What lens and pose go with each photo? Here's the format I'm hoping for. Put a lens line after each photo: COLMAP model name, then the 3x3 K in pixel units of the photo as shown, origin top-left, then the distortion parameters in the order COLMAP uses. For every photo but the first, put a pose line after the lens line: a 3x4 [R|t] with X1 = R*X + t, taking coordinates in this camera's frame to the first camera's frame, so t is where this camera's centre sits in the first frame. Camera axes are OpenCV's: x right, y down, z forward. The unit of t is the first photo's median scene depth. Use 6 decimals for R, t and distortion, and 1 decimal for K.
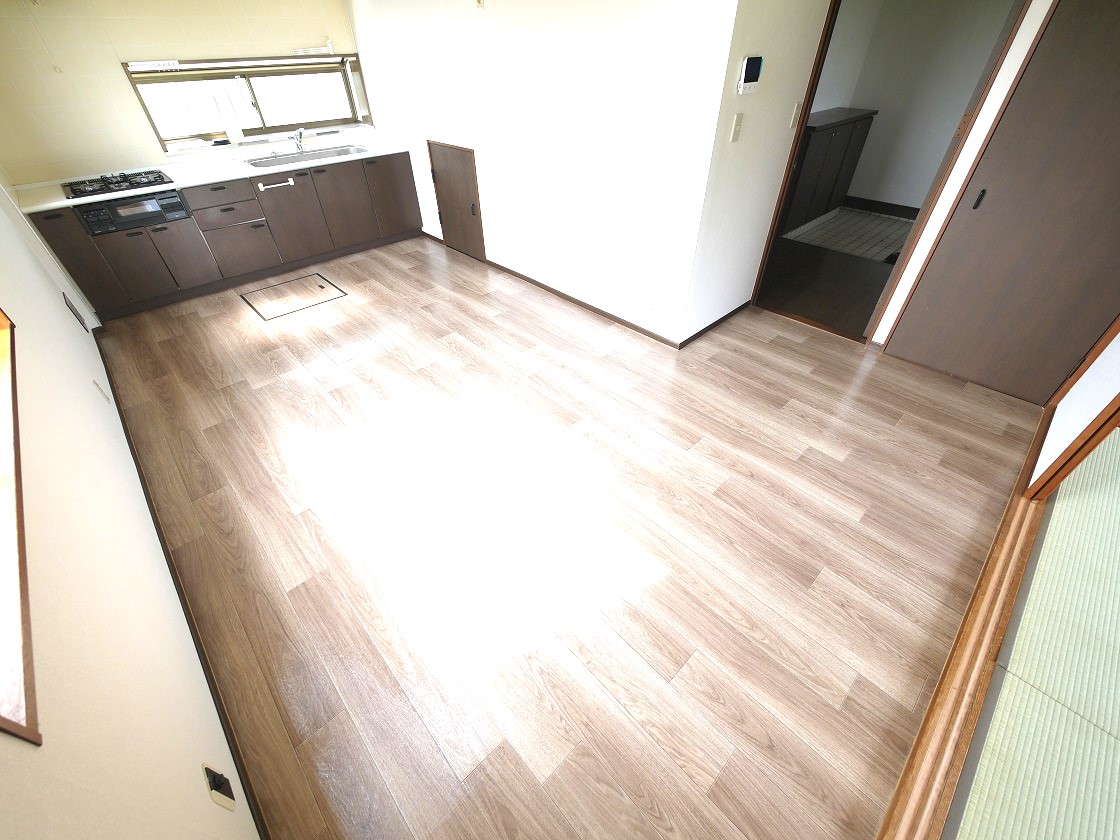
lens RADIAL K [[462.4, 0, 559.6], [0, 462.4, 422.1], [0, 0, 1]] dist [-0.006634, 0.000309]
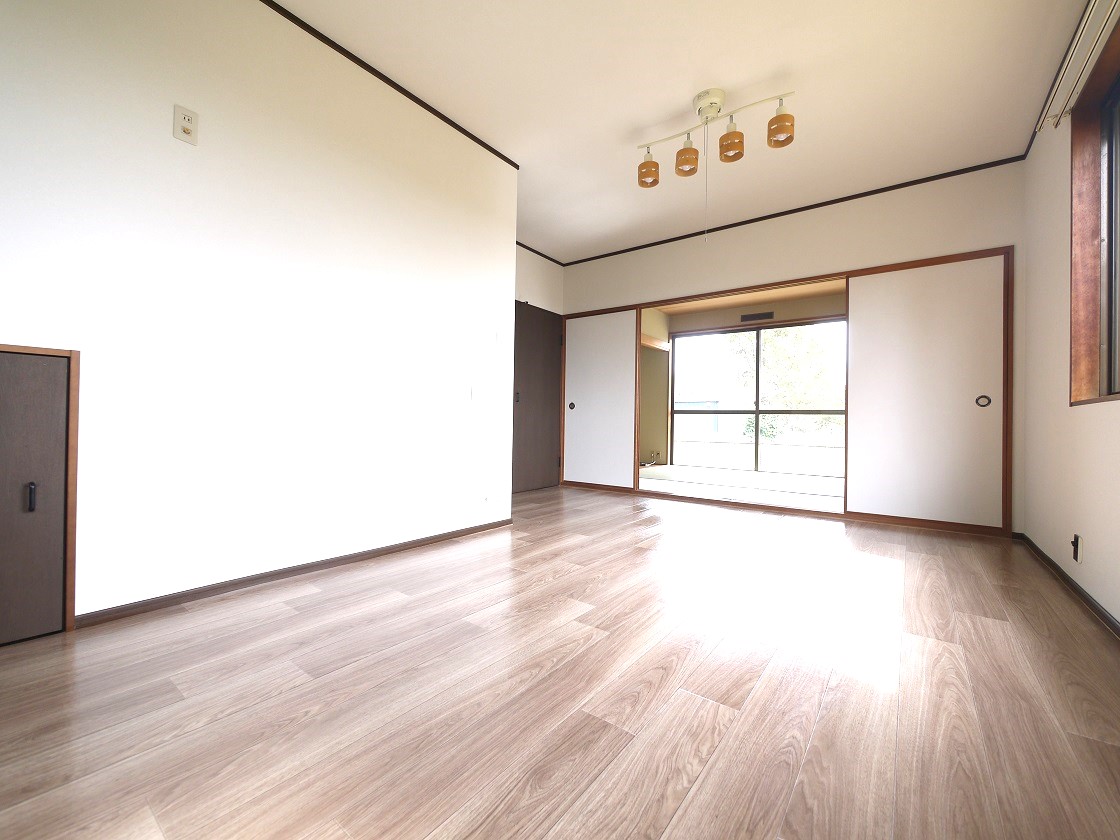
lens RADIAL K [[462.4, 0, 560.9], [0, 462.4, 419.9], [0, 0, 1]] dist [-0.006634, 0.000309]
pose [[-0.166967, 0.014027, 0.985863, -0.871233], [0.623963, 0.775703, 0.094638, -0.402175], [-0.763409, 0.630943, -0.138269, 0.990187]]
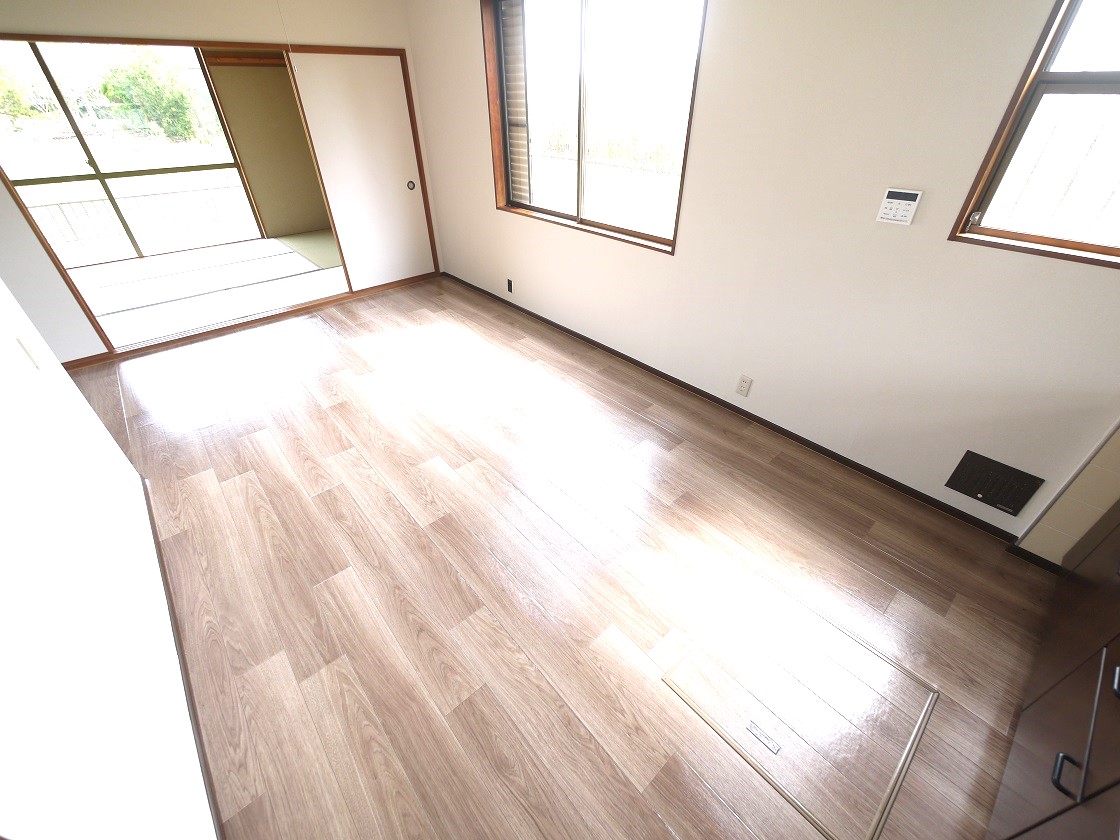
lens RADIAL K [[462.4, 0, 560.8], [0, 462.4, 418.8], [0, 0, 1]] dist [-0.006634, 0.000309]
pose [[-0.999448, -0.003865, 0.032999, -0.511340], [0.030956, 0.252398, 0.967128, -0.987633], [-0.012066, 0.967616, -0.252139, 1.181455]]
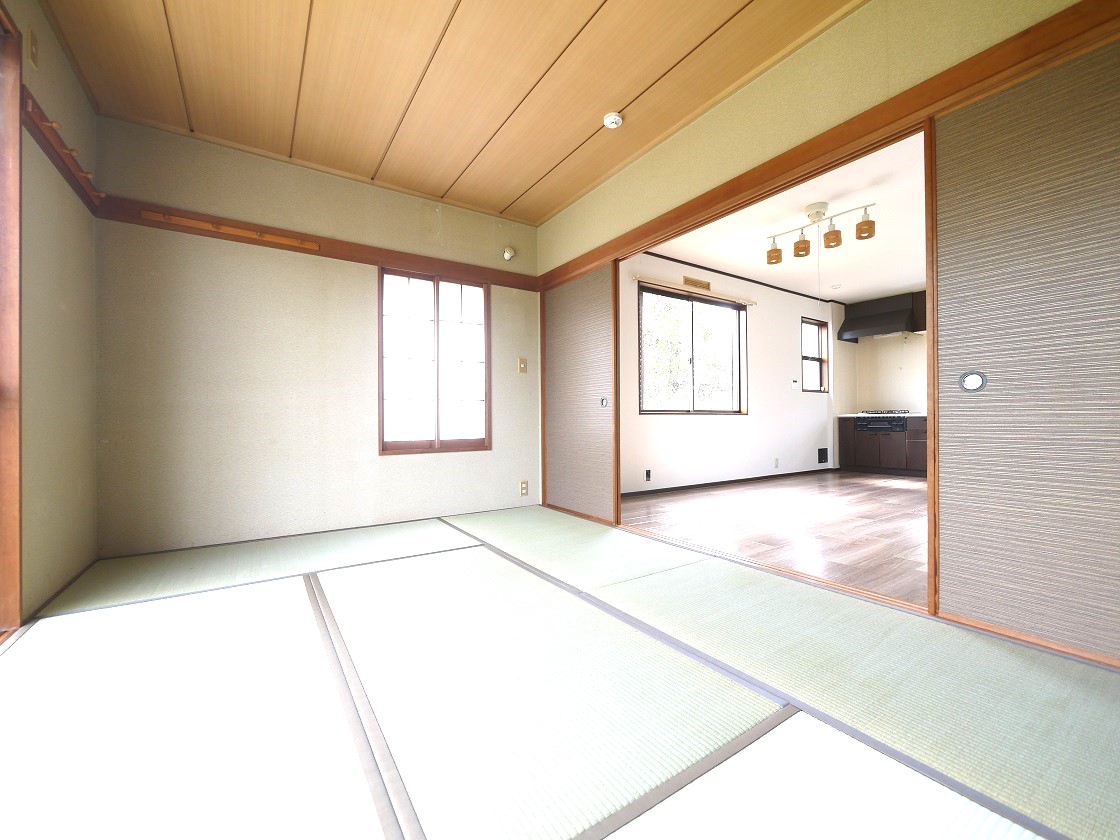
lens RADIAL K [[462.4, 0, 559.4], [0, 462.4, 417.9], [0, 0, 1]] dist [-0.006634, 0.000309]
pose [[-0.173119, 0.008937, -0.984860, 1.401232], [-0.626252, 0.770780, 0.117077, 0.155108], [0.760157, 0.637039, -0.127840, 0.251323]]
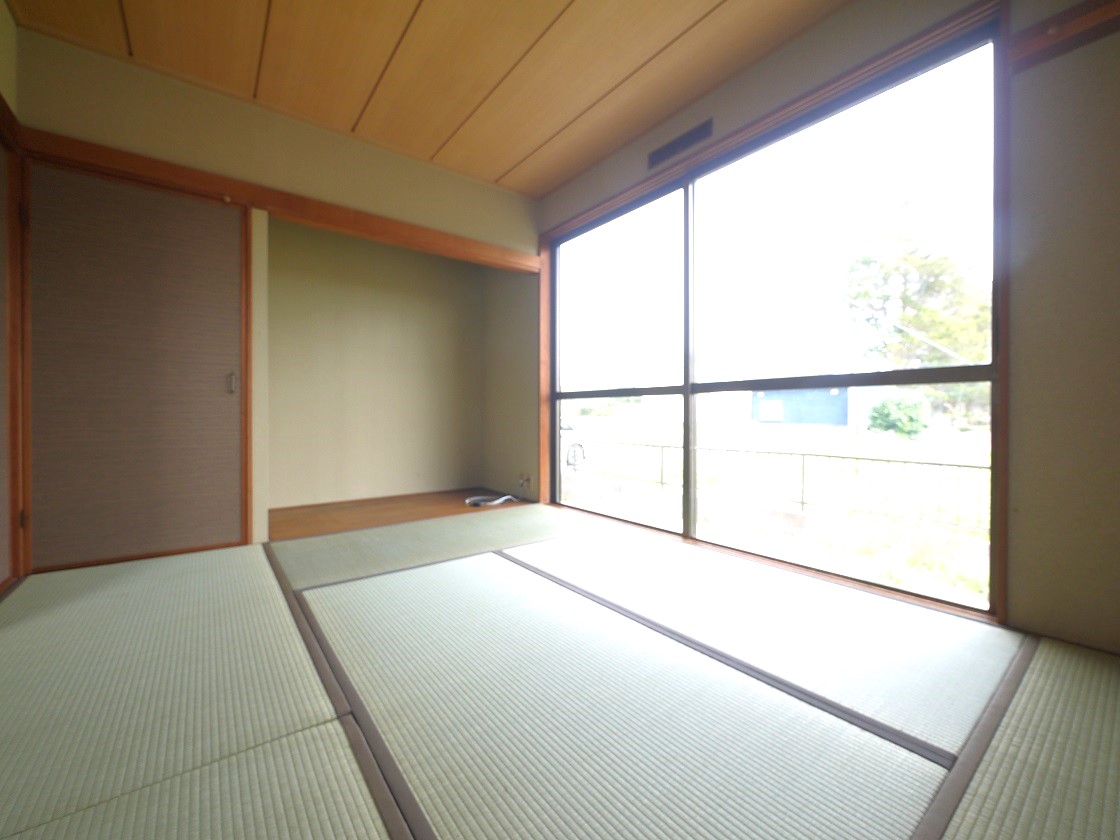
lens RADIAL K [[462.4, 0, 555.9], [0, 462.4, 420.0], [0, 0, 1]] dist [-0.006634, 0.000309]
pose [[0.104676, 0.004742, 0.994495, 0.346382], [0.638409, 0.766429, -0.070850, 0.373116], [-0.762546, 0.642311, 0.077199, 0.027859]]
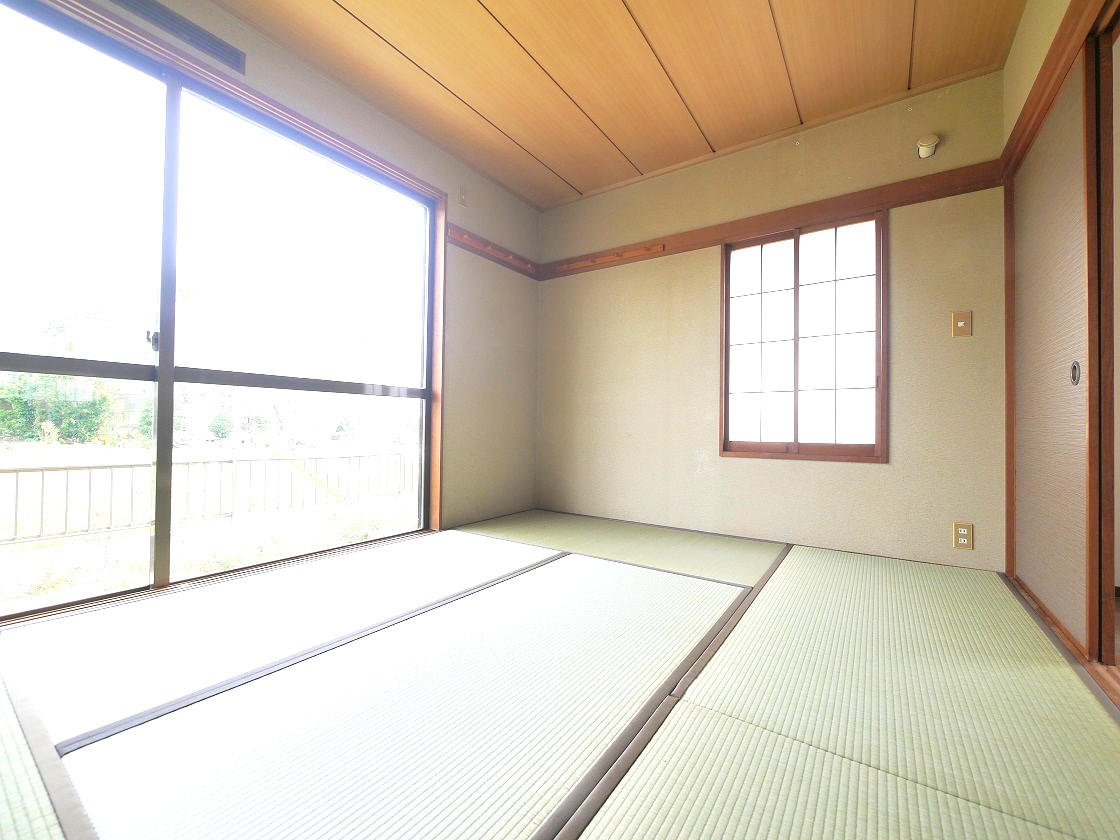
lens RADIAL K [[462.4, 0, 564.0], [0, 462.4, 419.2], [0, 0, 1]] dist [-0.006634, 0.000309]
pose [[-0.977598, -0.002965, -0.210458, 0.900897], [-0.136003, 0.772026, 0.620869, -0.011610], [0.160638, 0.635584, -0.755135, 0.492098]]
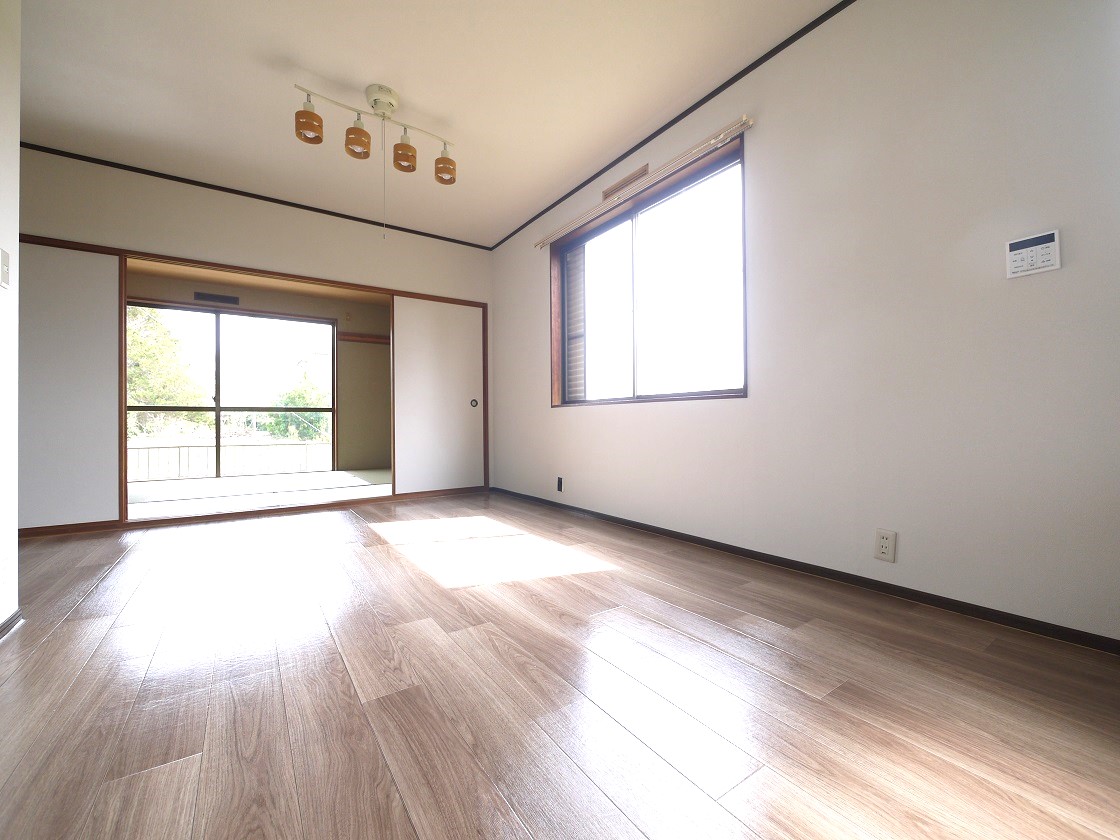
lens RADIAL K [[462.4, 0, 560.8], [0, 462.4, 419.3], [0, 0, 1]] dist [-0.006634, 0.000309]
pose [[-0.988357, 0.021743, 0.150591, -0.506575], [0.112952, 0.767980, 0.630435, -0.663375], [-0.101943, 0.640105, -0.761494, 1.299891]]
